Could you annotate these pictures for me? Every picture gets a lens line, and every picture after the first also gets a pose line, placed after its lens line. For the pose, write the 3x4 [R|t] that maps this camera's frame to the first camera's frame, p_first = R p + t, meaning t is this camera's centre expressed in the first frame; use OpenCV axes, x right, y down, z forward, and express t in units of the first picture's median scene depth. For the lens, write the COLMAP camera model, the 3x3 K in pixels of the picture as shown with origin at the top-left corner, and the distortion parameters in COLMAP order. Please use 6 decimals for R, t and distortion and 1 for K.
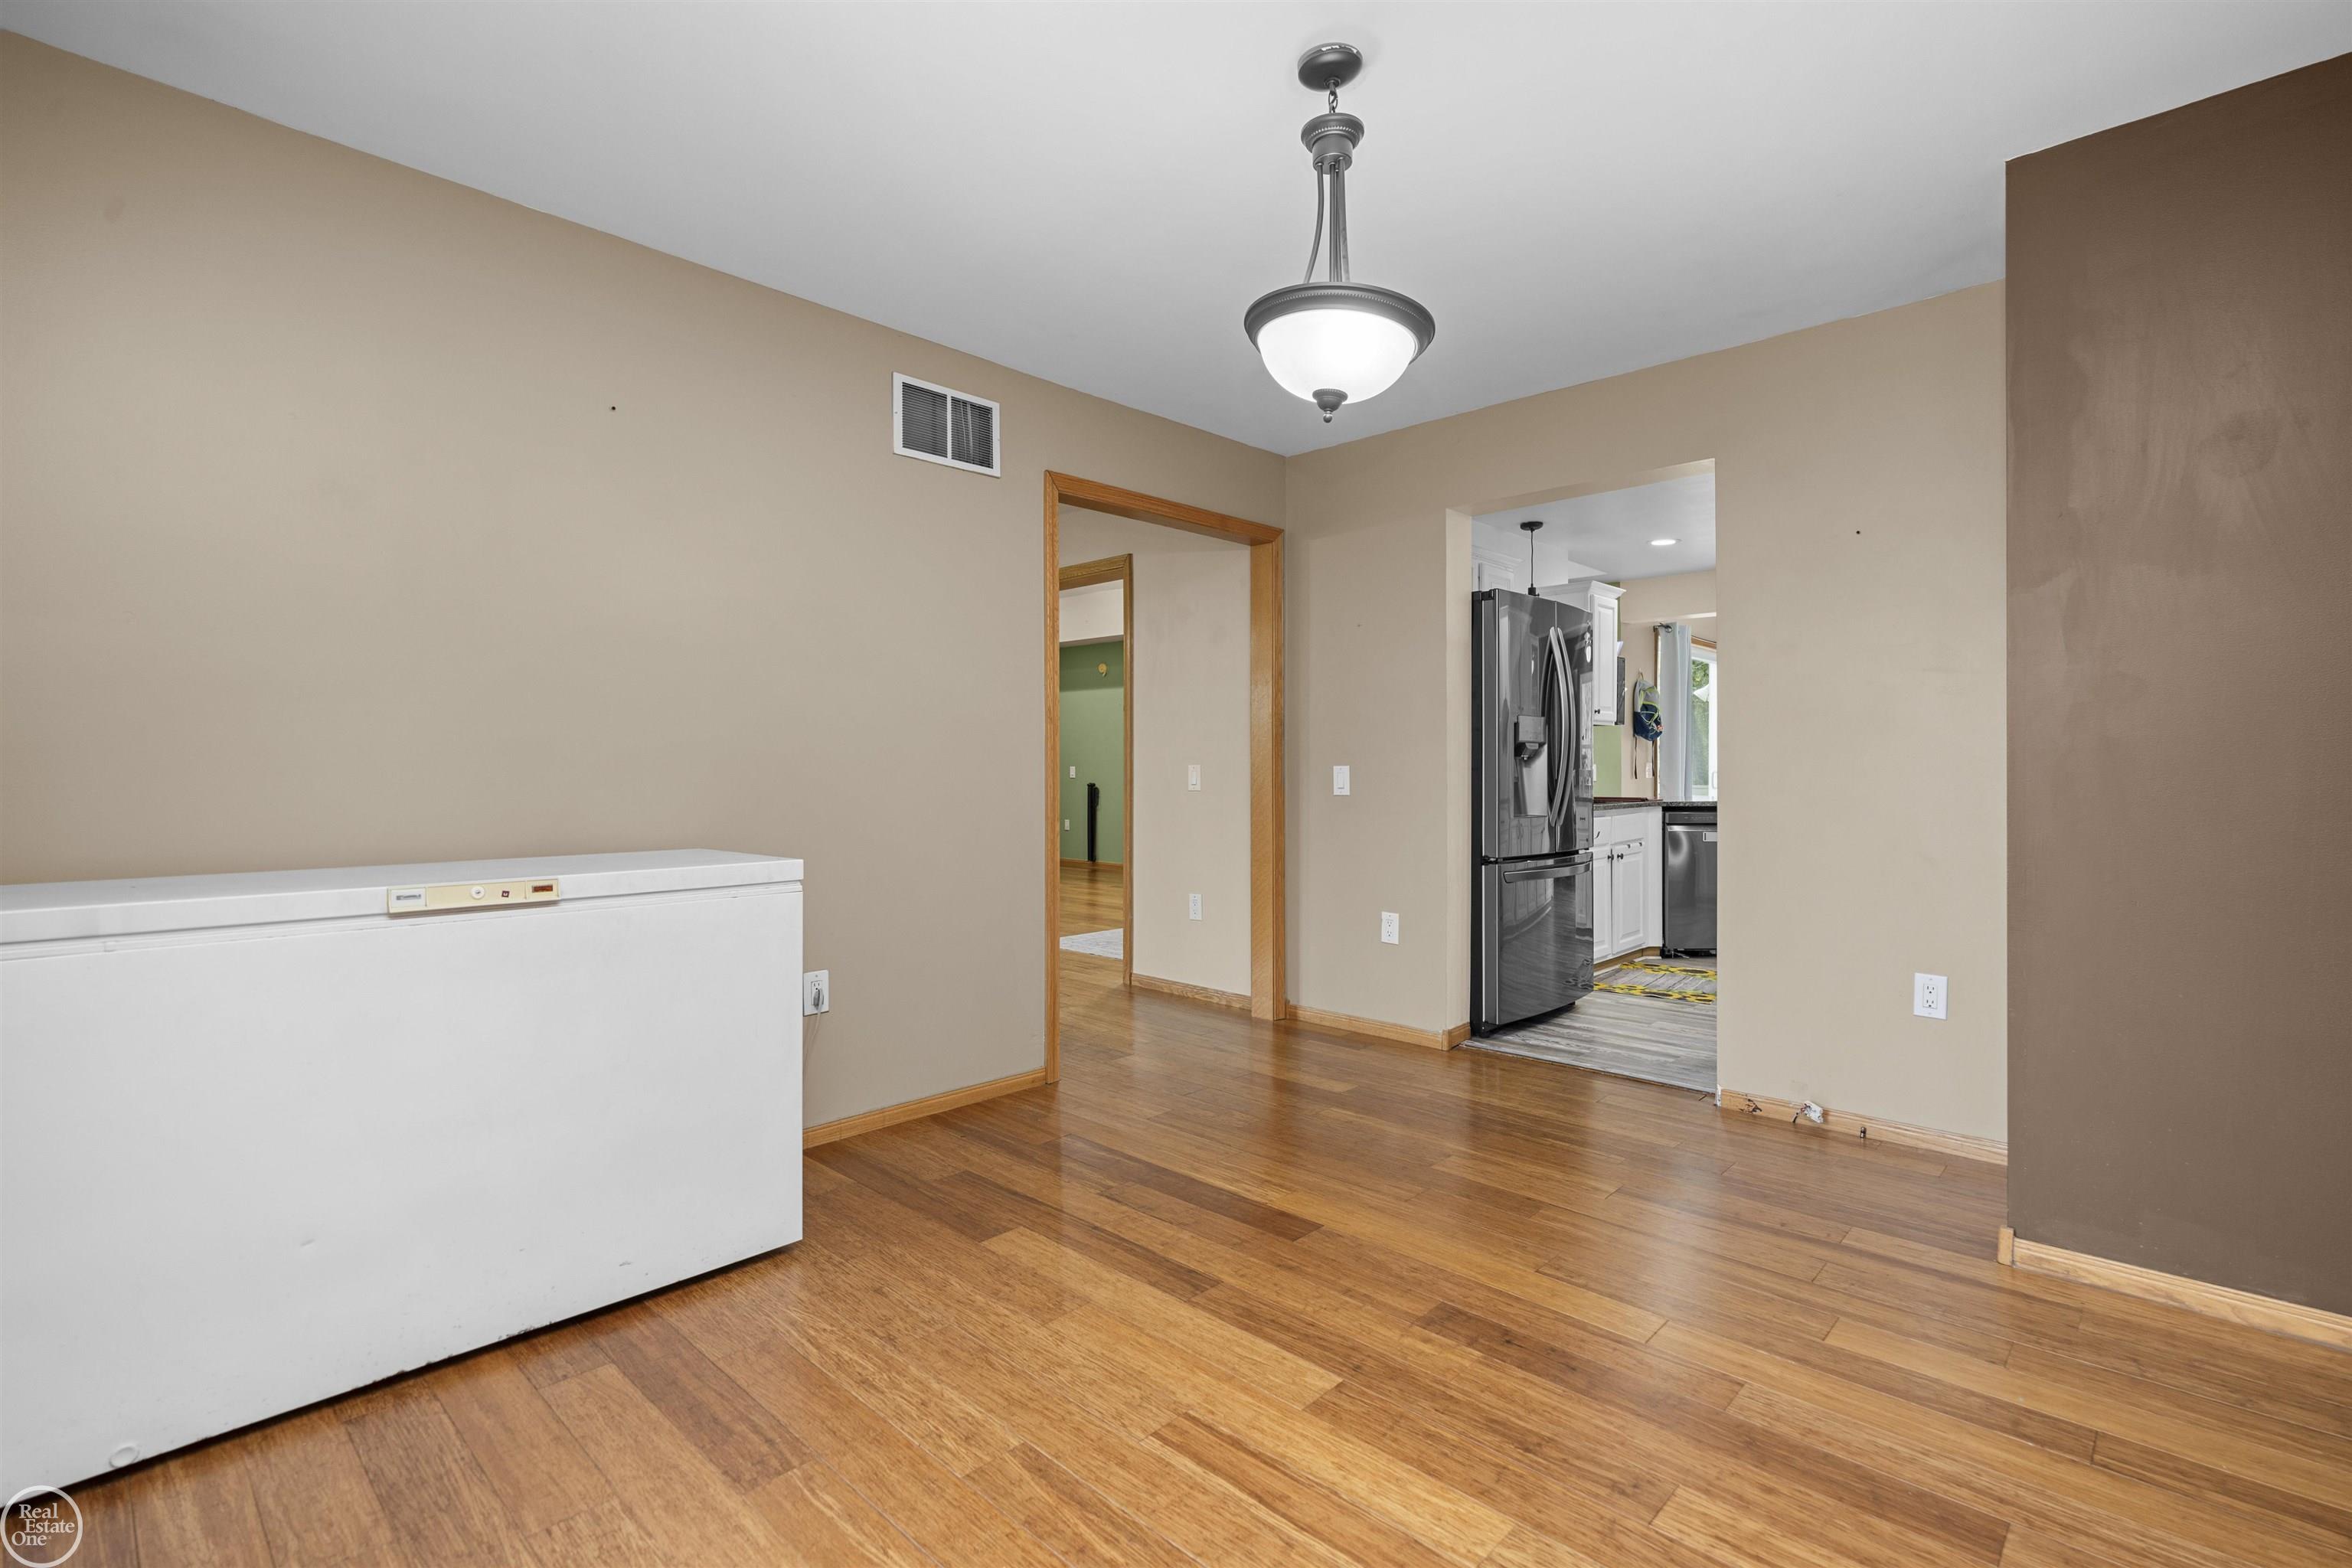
lens RADIAL K [[1057.4, 0, 1178.2], [0, 1057.4, 776.8], [0, 0, 1]] dist [-0.001187, -0.000560]
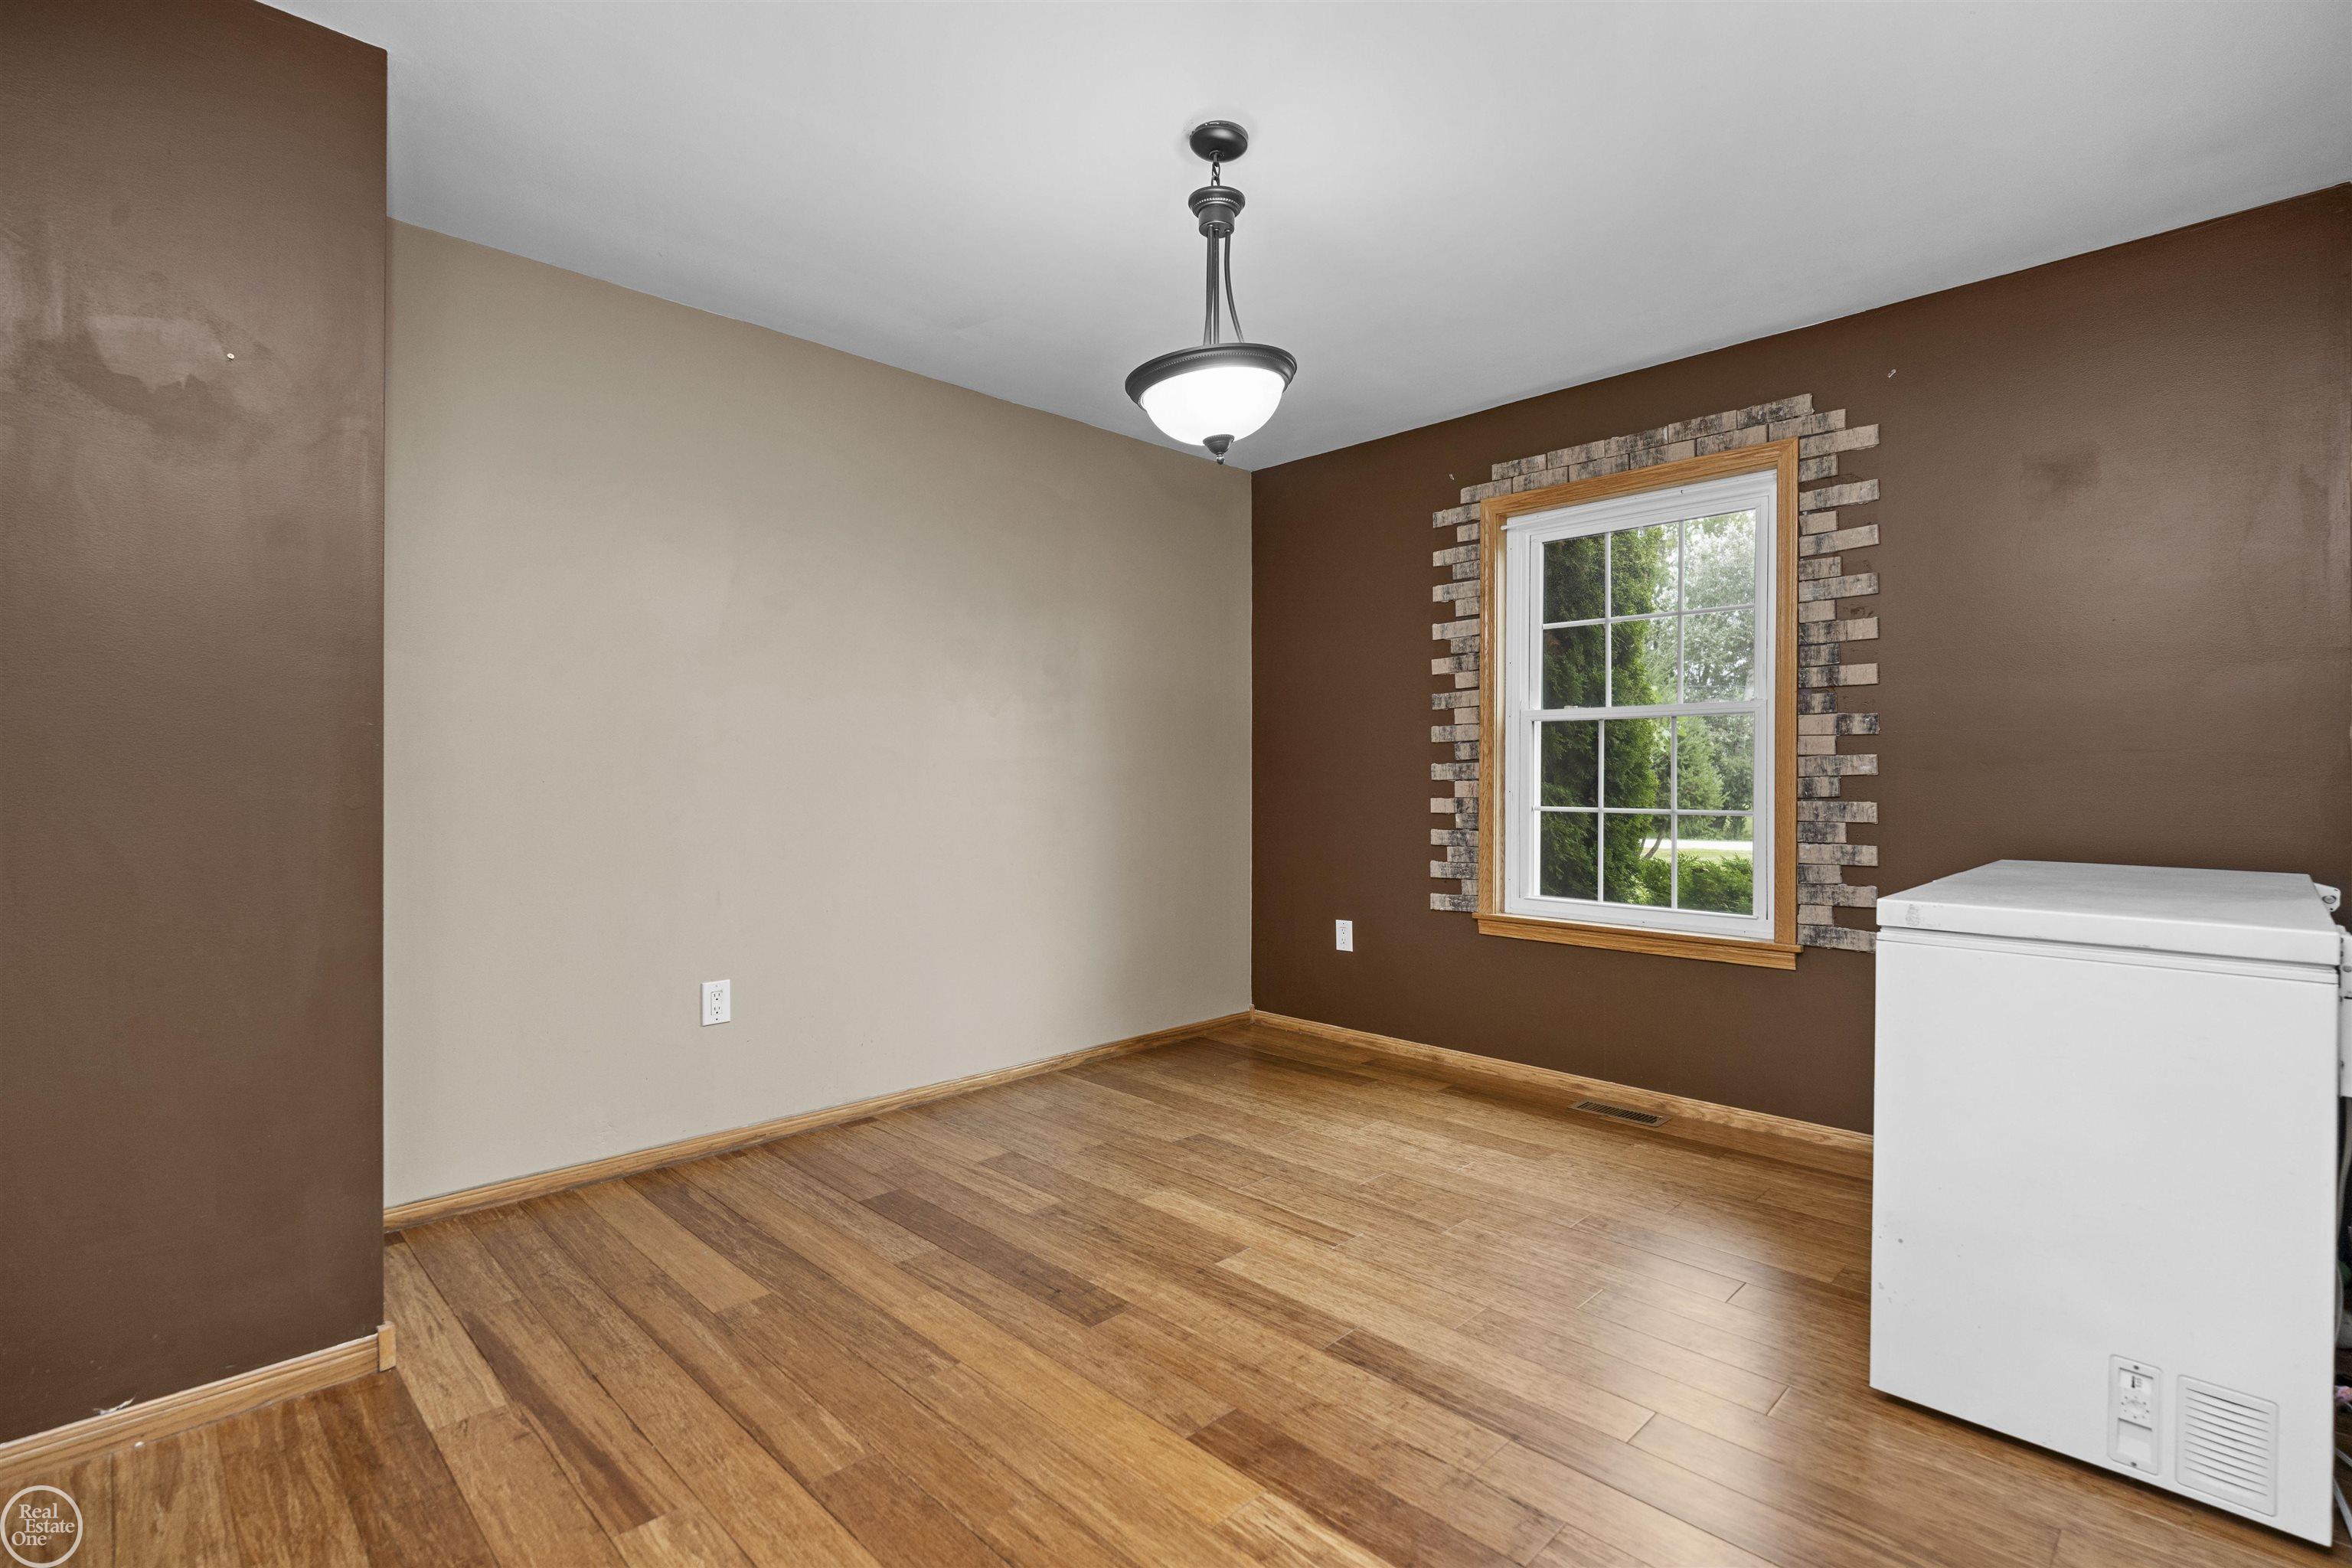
lens RADIAL K [[1123.9, 0, 1174.1], [0, 1123.9, 775.9], [0, 0, 1]] dist [0.000615, -0.000280]
pose [[-0.999741, -0.002389, 0.022647, 0.159724], [-0.002143, 0.999939, 0.010858, -0.022272], [-0.022671, 0.010807, -0.999685, 2.119937]]
